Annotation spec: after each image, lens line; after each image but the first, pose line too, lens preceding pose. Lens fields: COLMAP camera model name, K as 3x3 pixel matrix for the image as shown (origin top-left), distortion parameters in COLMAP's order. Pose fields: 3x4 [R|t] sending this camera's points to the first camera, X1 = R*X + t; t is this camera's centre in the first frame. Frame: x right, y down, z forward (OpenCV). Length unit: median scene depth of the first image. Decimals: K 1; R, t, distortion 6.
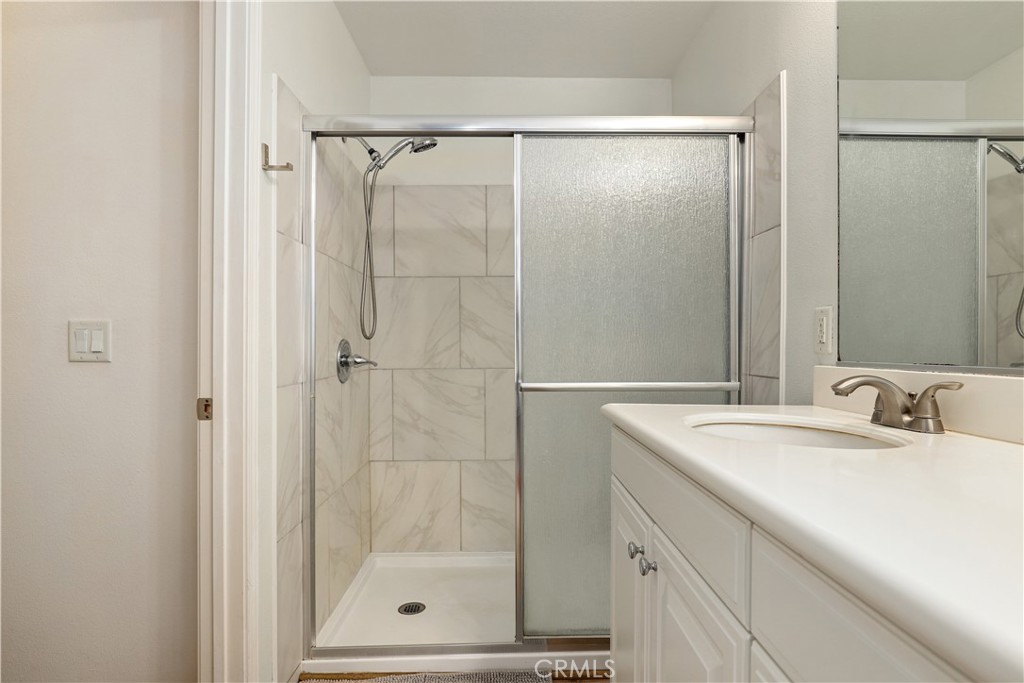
lens RADIAL K [[555.8, 0, 503.6], [0, 555.8, 356.1], [0, 0, 1]] dist [-0.024664, -0.000346]
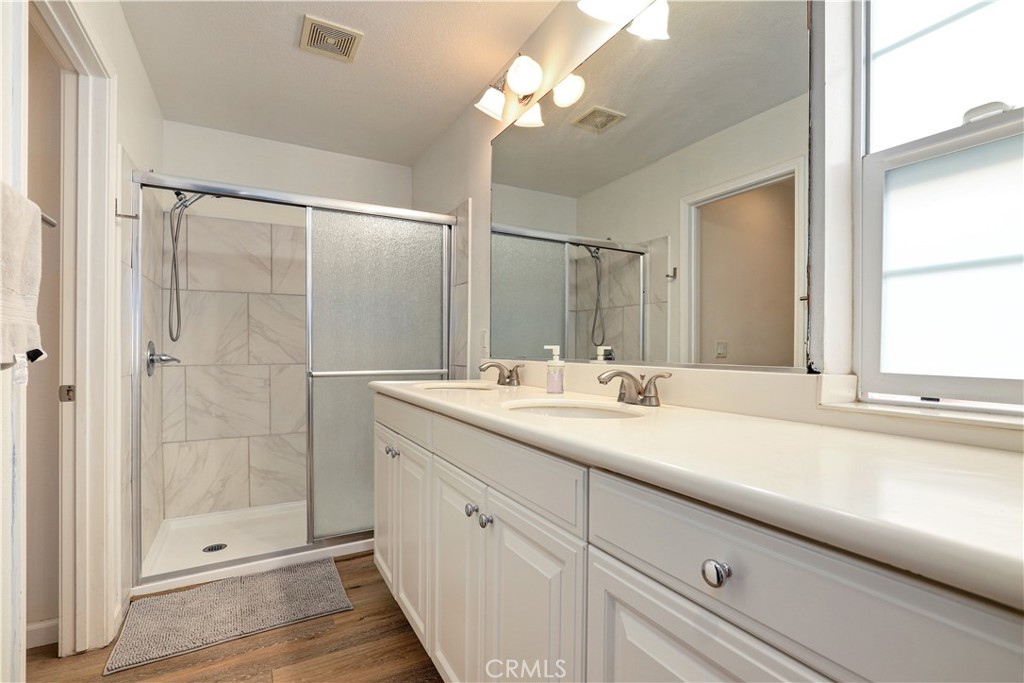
lens RADIAL K [[475.5, 0, 516.1], [0, 475.5, 350.8], [0, 0, 1]] dist [-0.007654, 0.000776]
pose [[0.875192, 0.003358, 0.483764, -0.102676], [0.002043, 0.999941, -0.010638, 0.004997], [-0.483772, 0.010299, 0.875134, -0.389758]]
